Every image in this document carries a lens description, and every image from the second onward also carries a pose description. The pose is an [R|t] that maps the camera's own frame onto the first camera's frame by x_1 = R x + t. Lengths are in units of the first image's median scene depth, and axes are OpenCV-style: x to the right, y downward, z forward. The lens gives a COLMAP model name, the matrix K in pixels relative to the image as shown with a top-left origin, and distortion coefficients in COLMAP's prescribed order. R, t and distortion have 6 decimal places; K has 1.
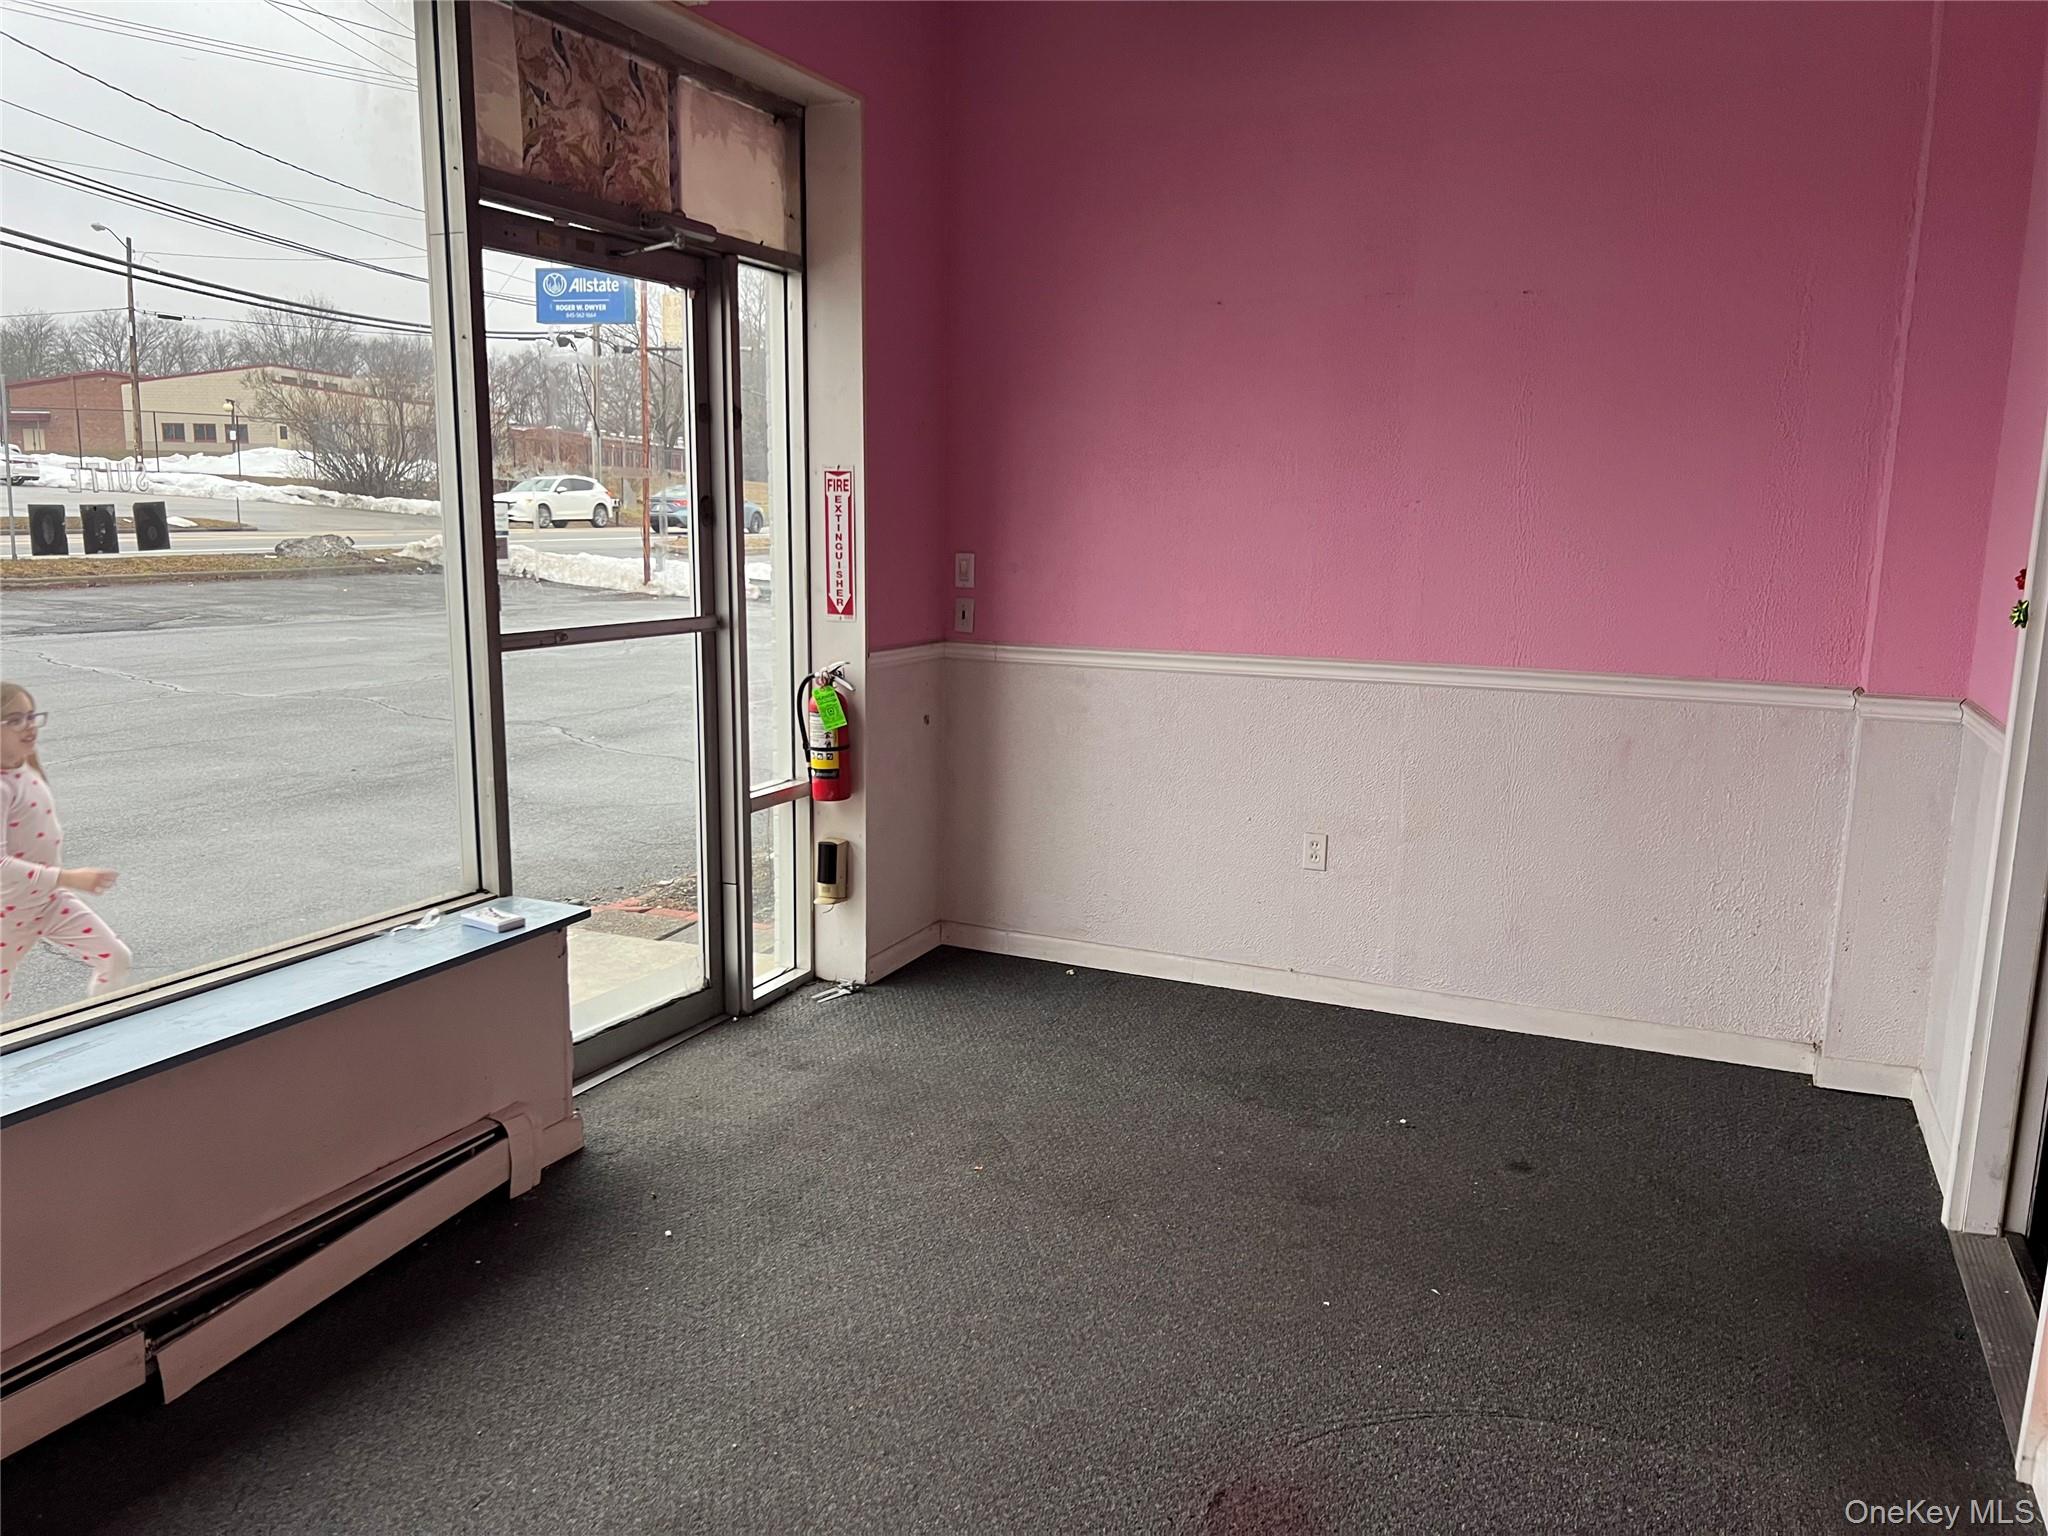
lens RADIAL K [[1518.2, 0, 1017.2], [0, 1518.2, 772.4], [0, 0, 1]] dist [0.070114, -0.085267]
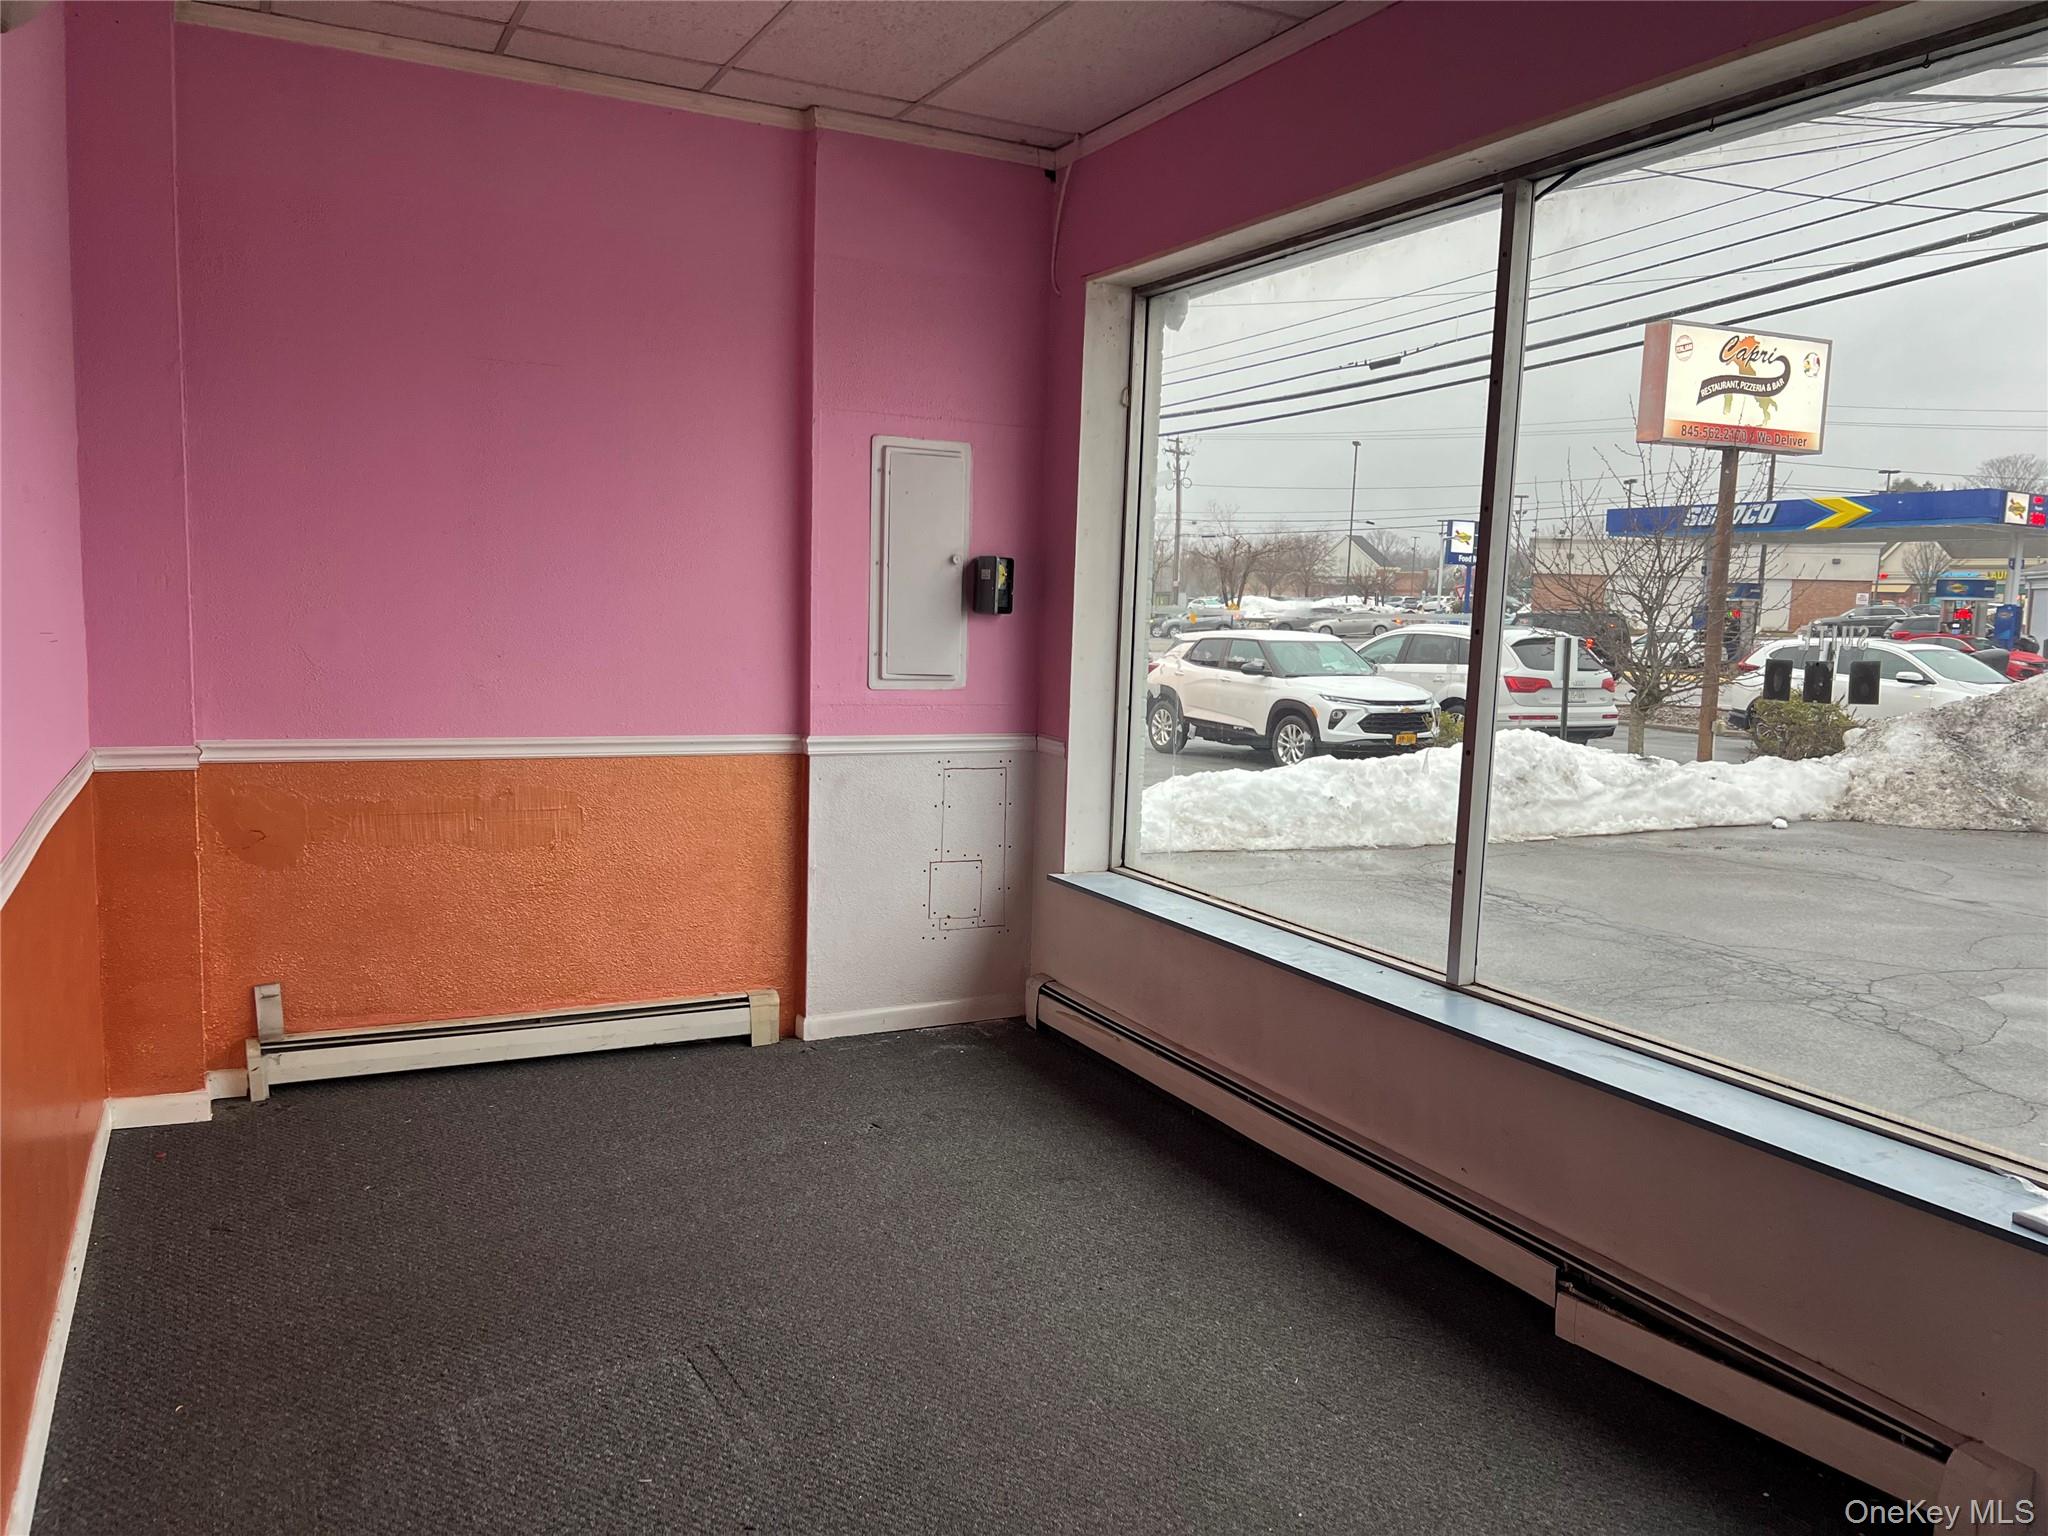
lens RADIAL K [[1518.2, 0, 1017.2], [0, 1518.2, 772.4], [0, 0, 1]] dist [0.070114, -0.085267]
pose [[-0.610968, 0.059669, -0.789403, 0.649988], [-0.178427, 0.961119, 0.210745, -0.214264], [0.771286, 0.269609, -0.576567, 1.152282]]
